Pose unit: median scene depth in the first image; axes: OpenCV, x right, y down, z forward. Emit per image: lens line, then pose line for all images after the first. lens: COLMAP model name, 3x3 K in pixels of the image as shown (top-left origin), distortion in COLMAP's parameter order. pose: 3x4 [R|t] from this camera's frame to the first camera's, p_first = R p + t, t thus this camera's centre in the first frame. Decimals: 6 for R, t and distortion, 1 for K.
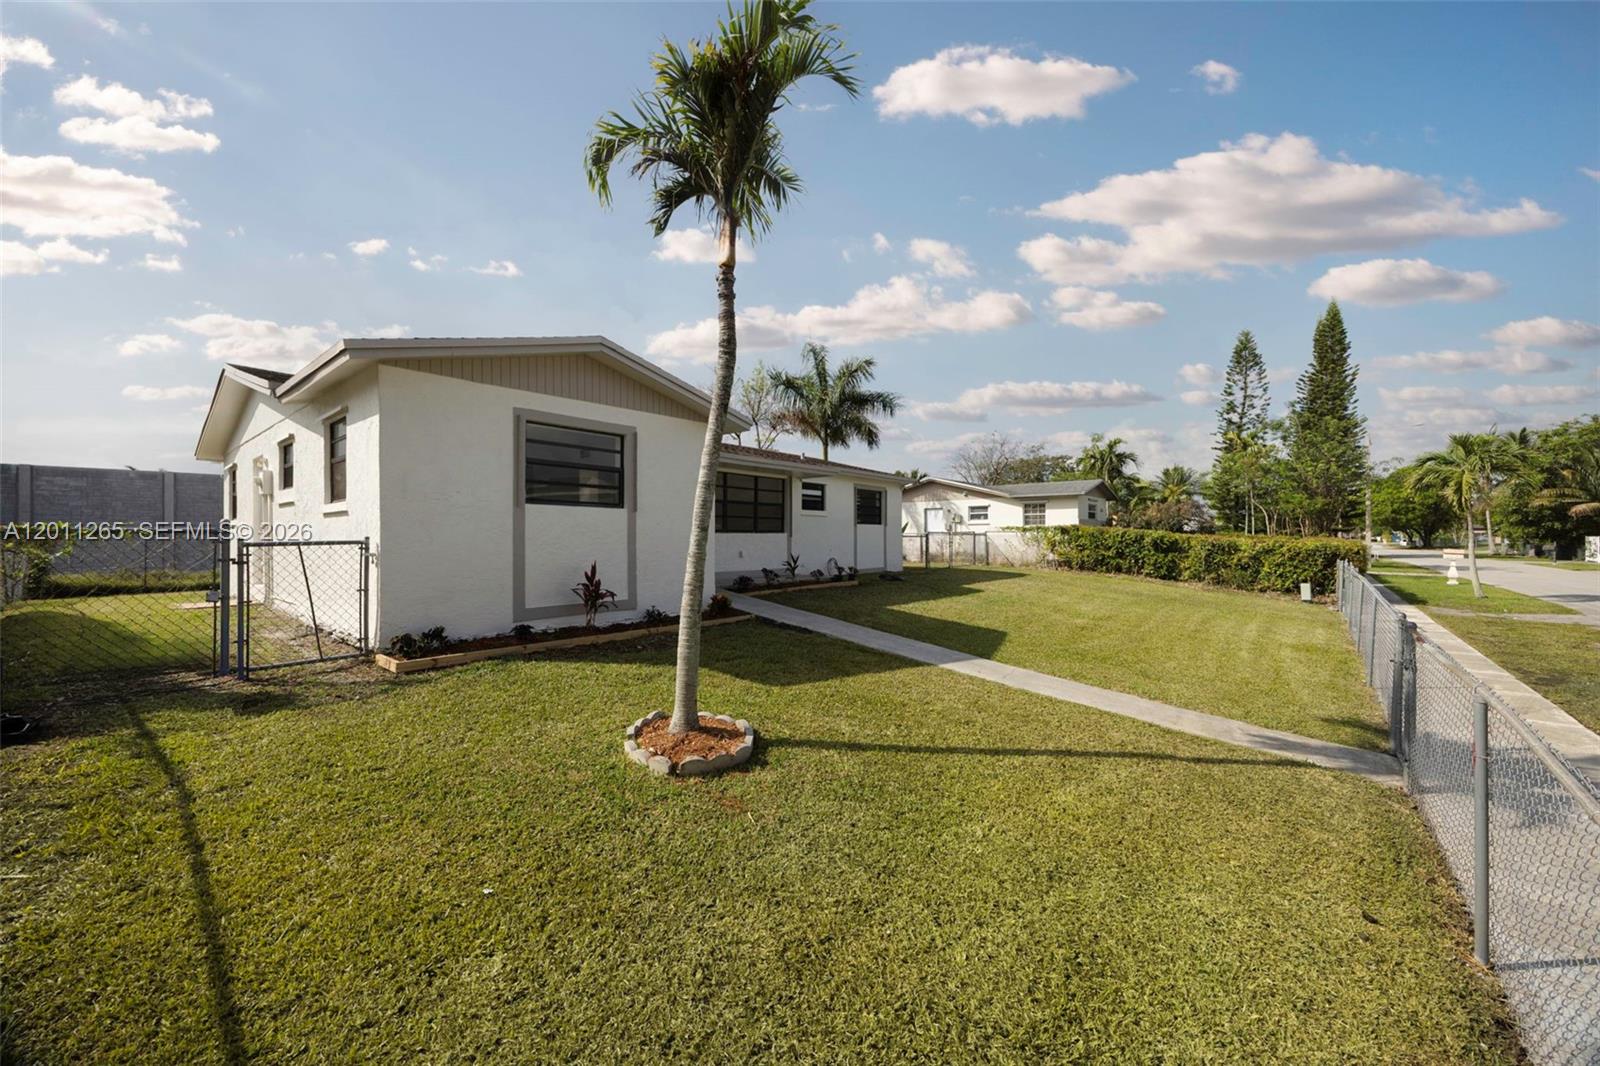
lens RADIAL K [[615.5, 0, 800.0], [0, 615.5, 533.0], [0, 0, 1]] dist [-0.000209, -0.000079]
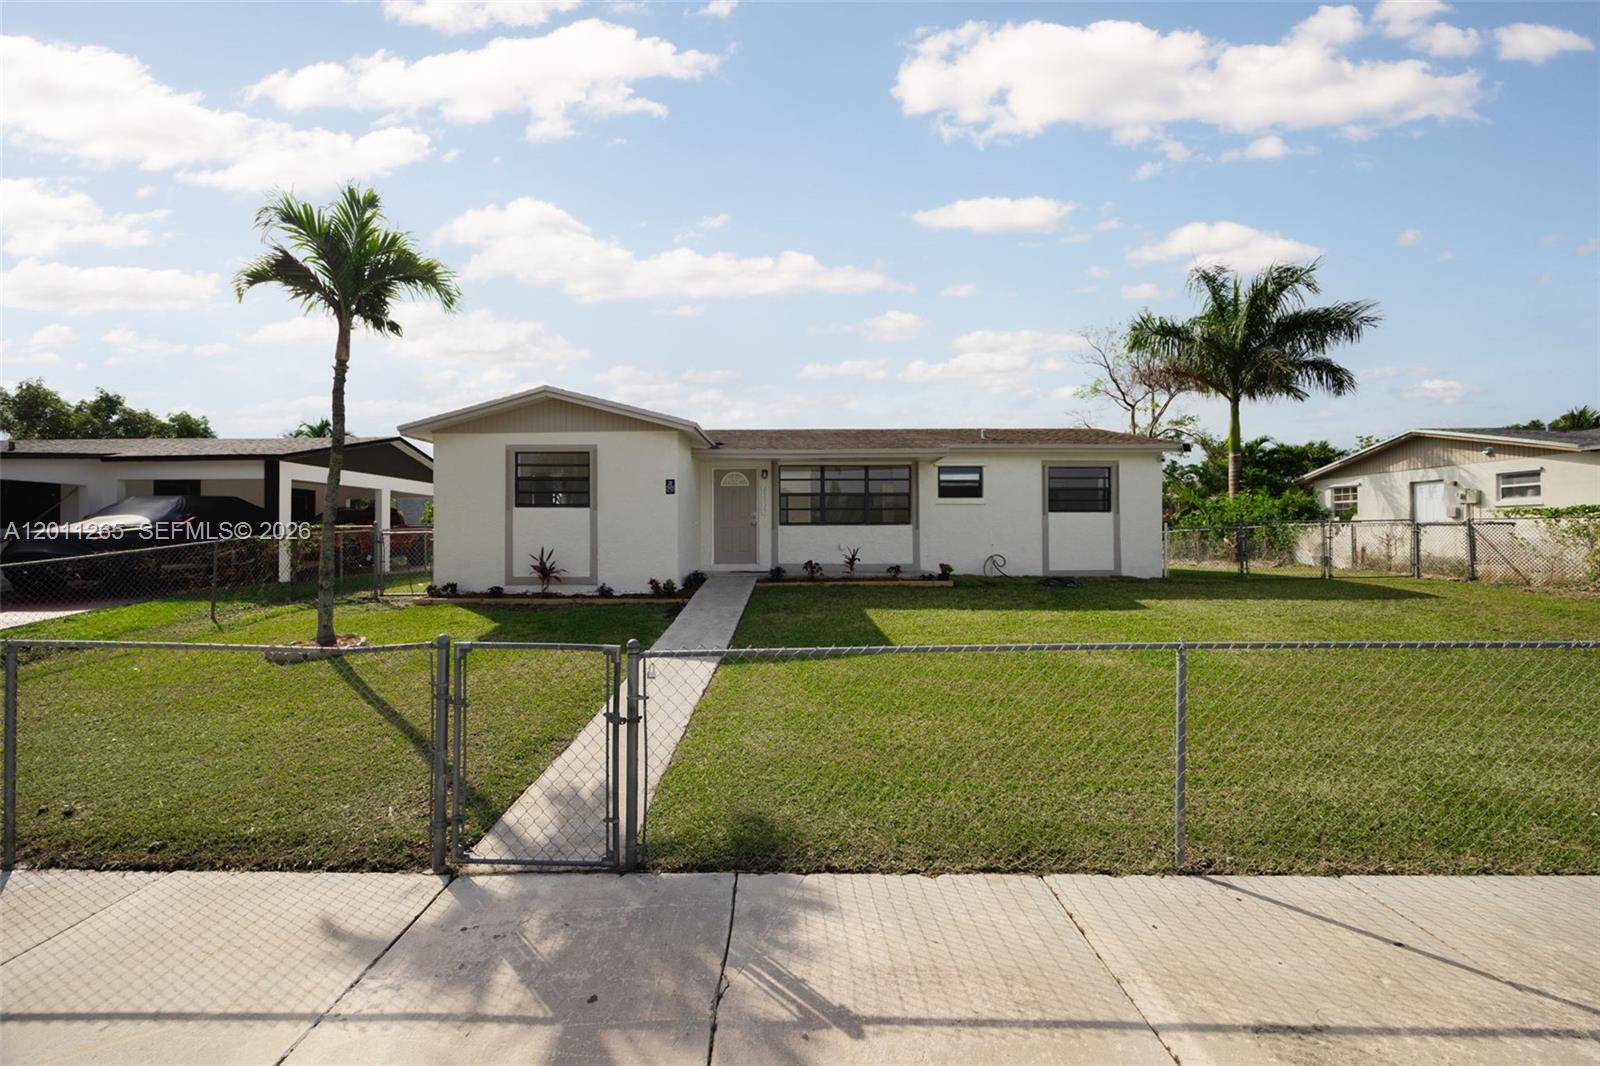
lens RADIAL K [[615.5, 0, 800.0], [0, 615.5, 533.0], [0, 0, 1]] dist [-0.000209, -0.000079]
pose [[0.627374, 0.007563, -0.778681, 0.573718], [0.005268, 0.999889, 0.013956, -0.001046], [0.778700, -0.012858, 0.627265, 0.292390]]
